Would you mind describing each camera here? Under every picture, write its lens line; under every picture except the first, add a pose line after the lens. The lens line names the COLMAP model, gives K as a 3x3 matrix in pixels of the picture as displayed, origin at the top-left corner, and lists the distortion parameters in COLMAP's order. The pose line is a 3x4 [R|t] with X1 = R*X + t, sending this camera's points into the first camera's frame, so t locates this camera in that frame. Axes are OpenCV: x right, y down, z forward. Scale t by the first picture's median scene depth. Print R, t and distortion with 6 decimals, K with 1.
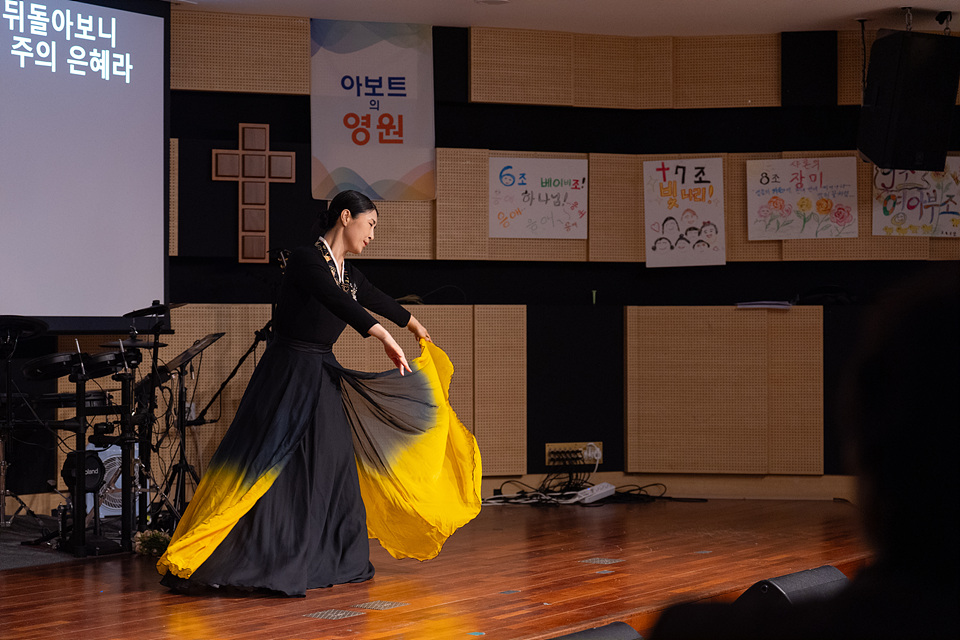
lens RADIAL K [[1966.4, 0, 477.5], [0, 1966.4, 319.2], [0, 0, 1]] dist [0.017935, 0.000000]
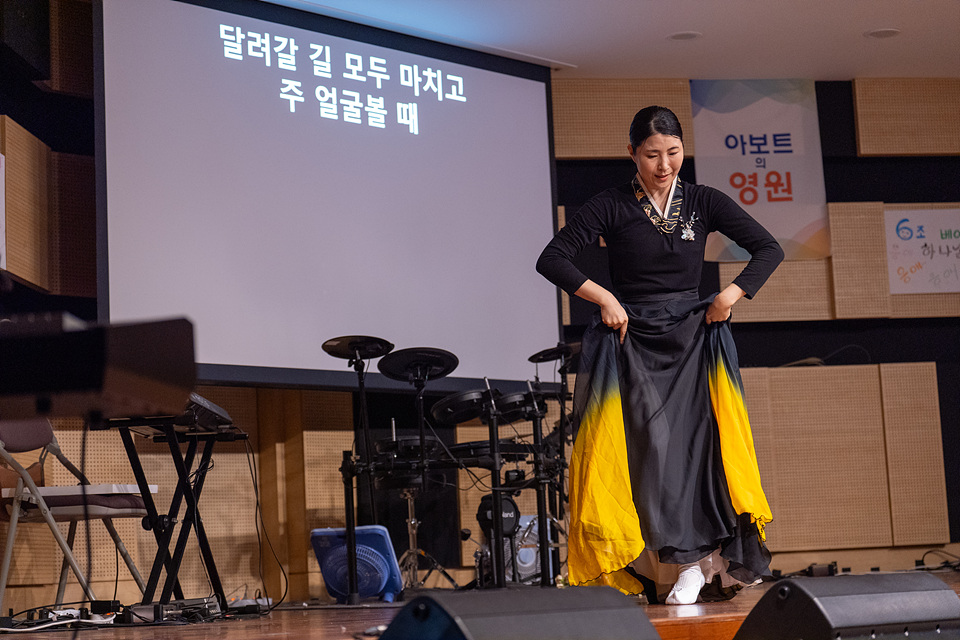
lens RADIAL K [[1966.4, 0, 462.8], [0, 1966.4, 320.2], [0, 0, 1]] dist [0.017935, 0.000000]
pose [[0.983616, -0.069046, -0.166528, -0.039563], [0.048118, 0.990788, -0.126584, 0.081474], [0.173734, 0.116497, 0.977878, 0.033856]]
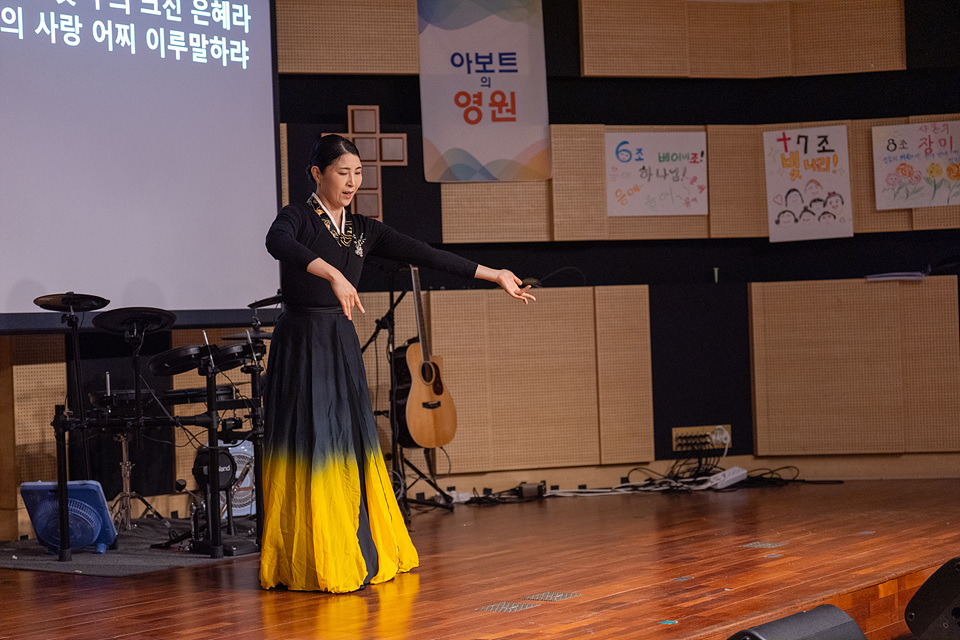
lens RADIAL K [[1966.4, 0, 476.7], [0, 1966.4, 325.7], [0, 0, 1]] dist [0.017935, 0.000000]
pose [[0.999226, -0.033751, -0.020209, -0.040221], [0.033795, 0.999427, 0.001824, 0.008107], [0.020135, -0.002505, 0.999794, 0.035797]]
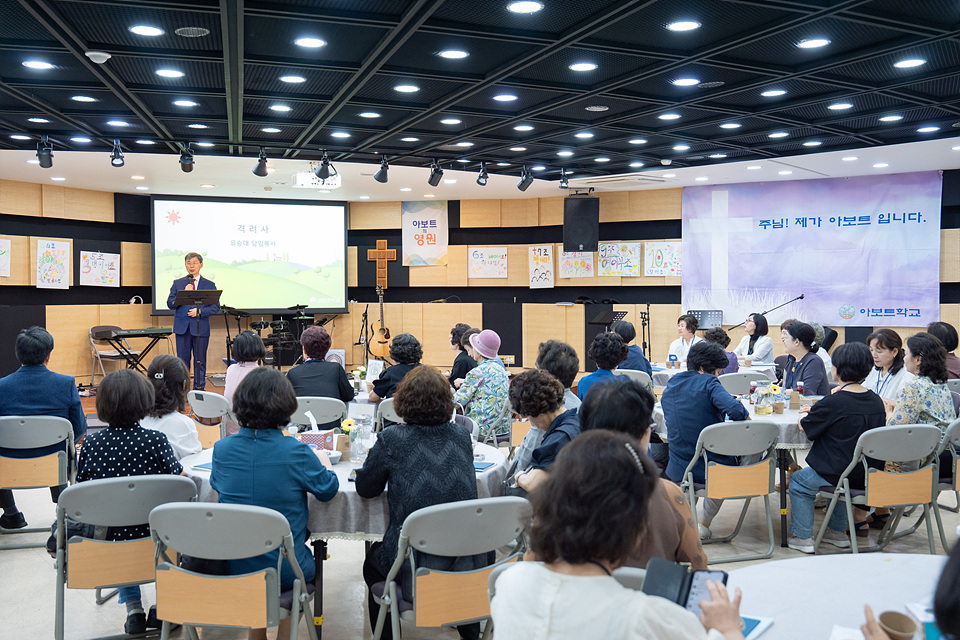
lens RADIAL K [[1026.2, 0, 474.2], [0, 1026.2, 316.8], [0, 0, 1]] dist [0.101799, 0.000000]
pose [[0.830811, 0.013576, -0.556390, 0.789374], [0.003743, 0.999544, 0.029980, -0.030461], [0.556543, -0.026990, 0.830381, -0.159587]]
